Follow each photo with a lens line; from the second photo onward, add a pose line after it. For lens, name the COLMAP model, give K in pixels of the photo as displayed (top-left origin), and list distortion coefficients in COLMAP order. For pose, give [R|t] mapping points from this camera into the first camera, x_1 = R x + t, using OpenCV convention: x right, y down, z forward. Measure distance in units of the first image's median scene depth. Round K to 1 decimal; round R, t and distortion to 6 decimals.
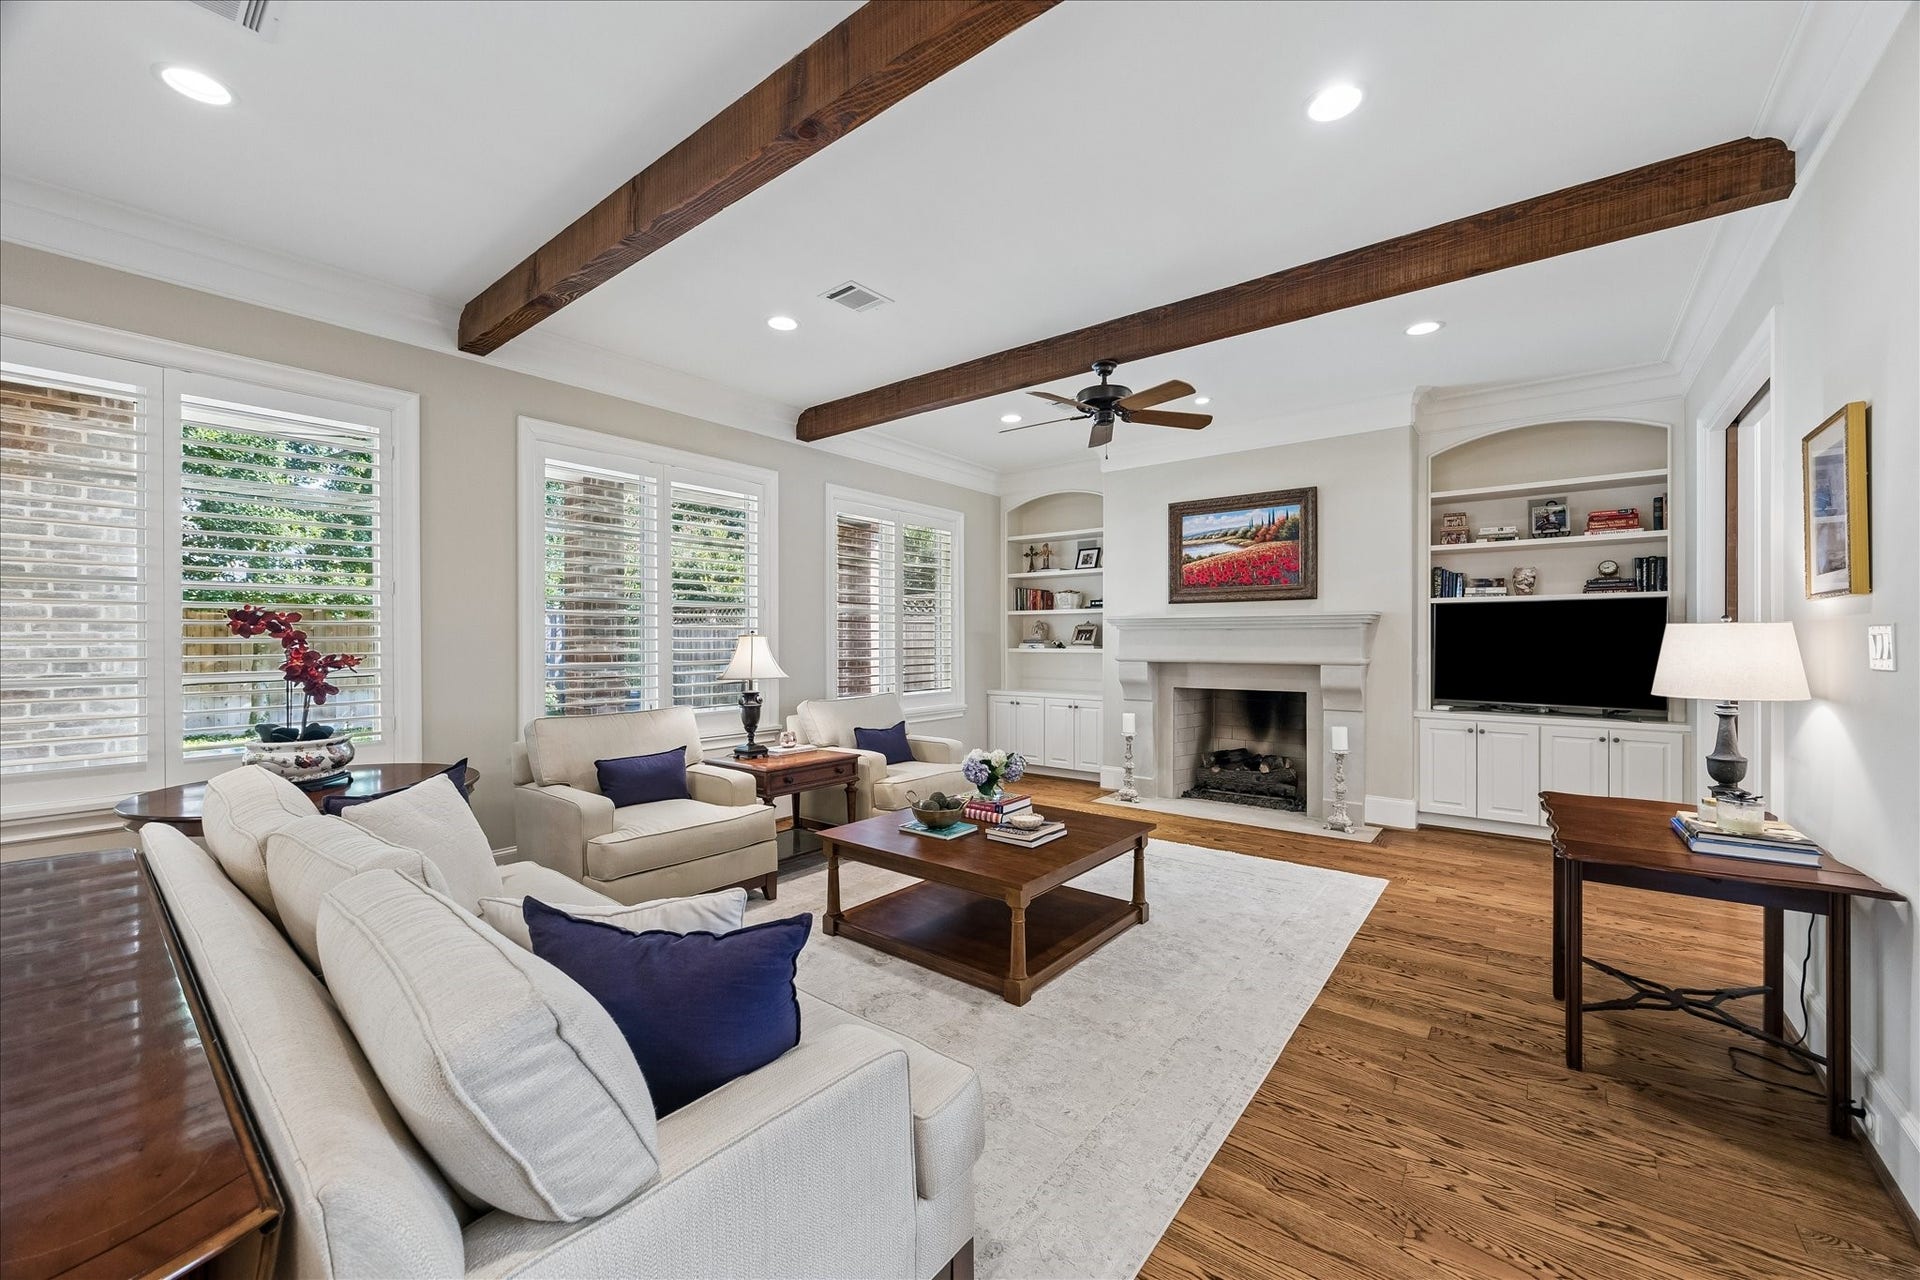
lens RADIAL K [[744.4, 0, 957.5], [0, 744.4, 639.4], [0, 0, 1]] dist [0.000217, 0.000030]
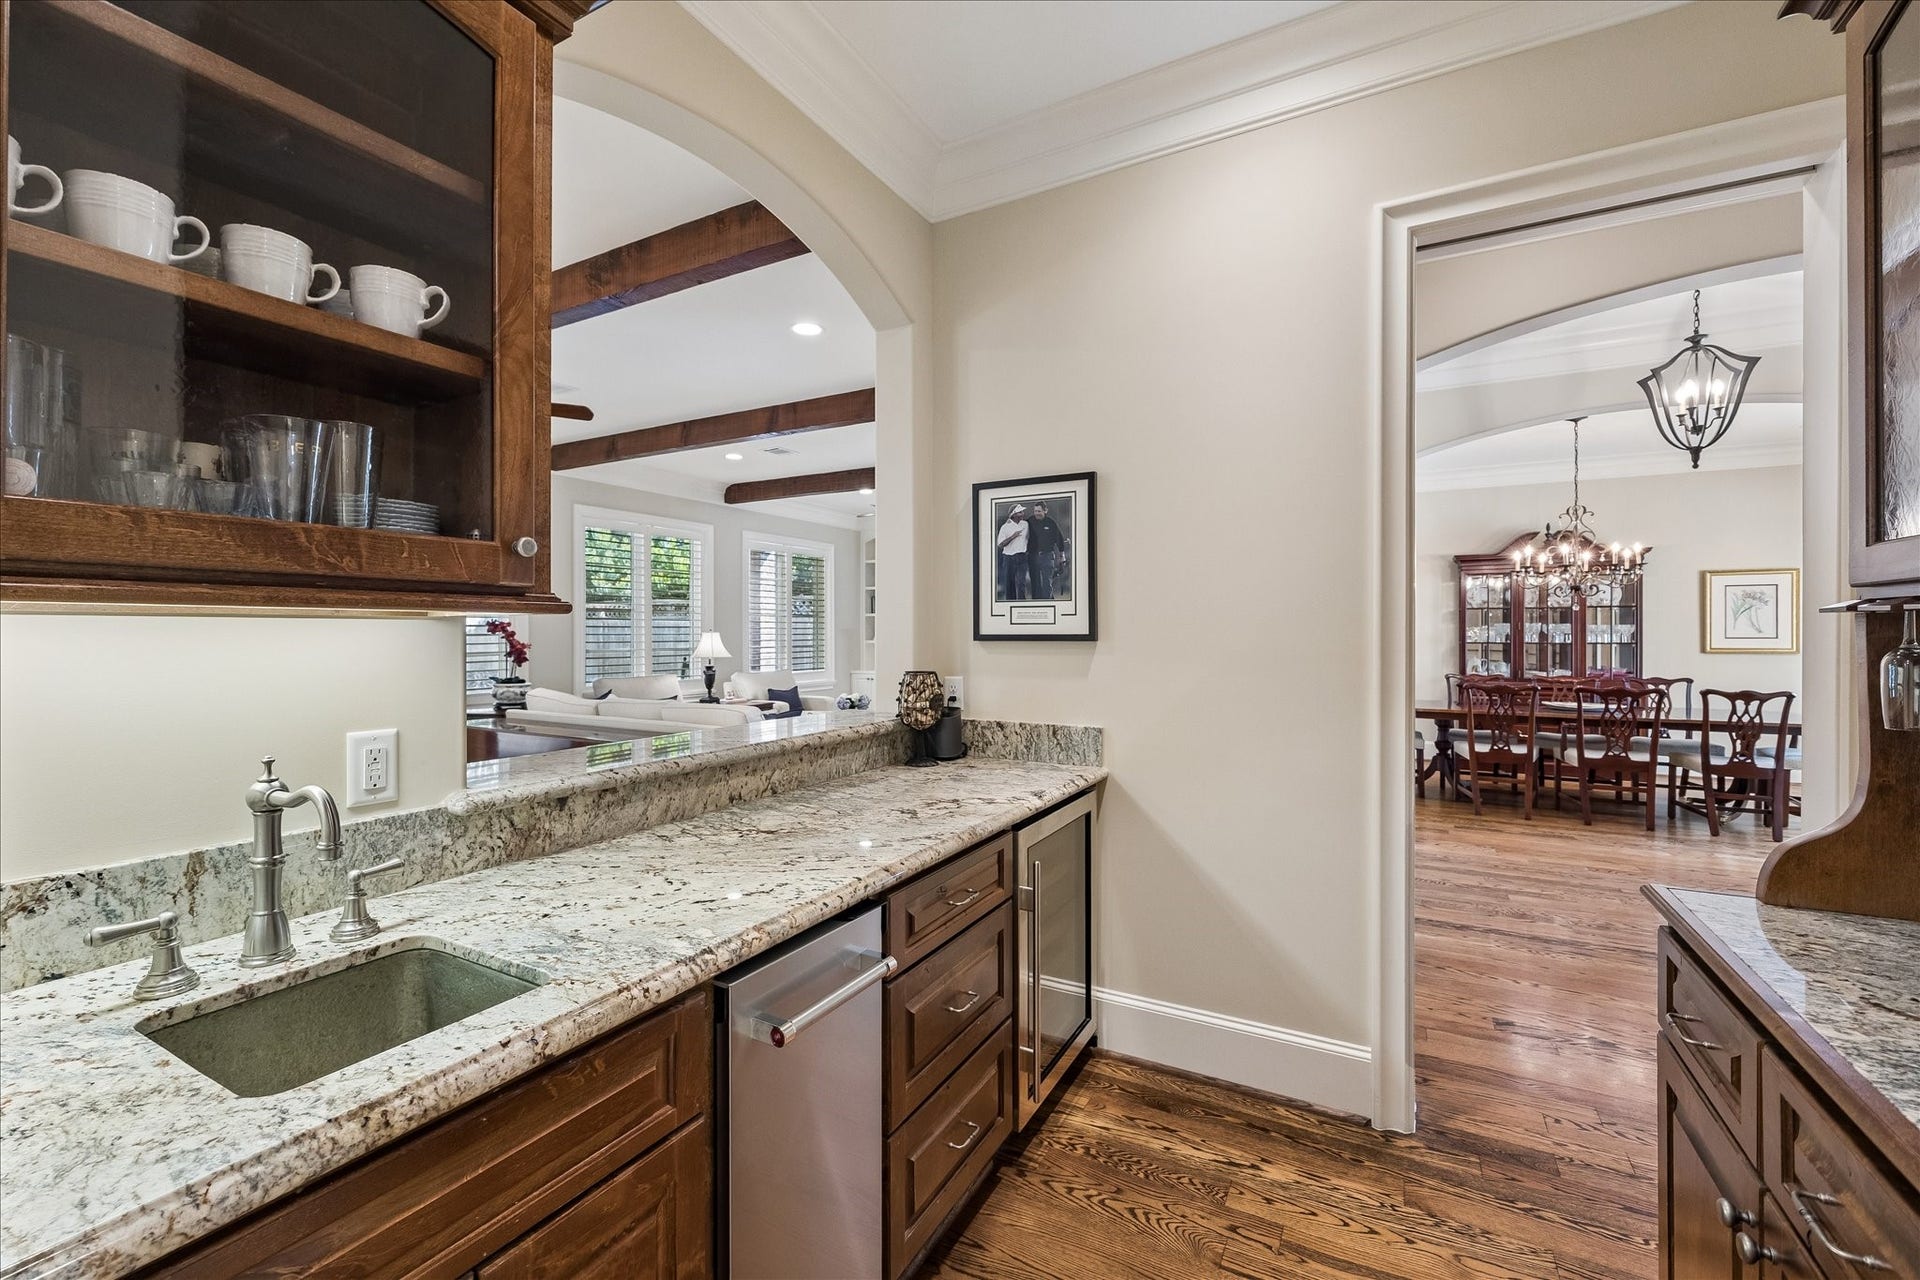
lens RADIAL K [[792.0, 0, 959.5], [0, 792.0, 634.6], [0, 0, 1]] dist [-0.000282, -0.000105]
pose [[0.984916, 0.001265, 0.173030, -0.023690], [-0.001780, 0.999994, 0.002819, -0.005206], [-0.173026, -0.003085, 0.984912, -0.724504]]
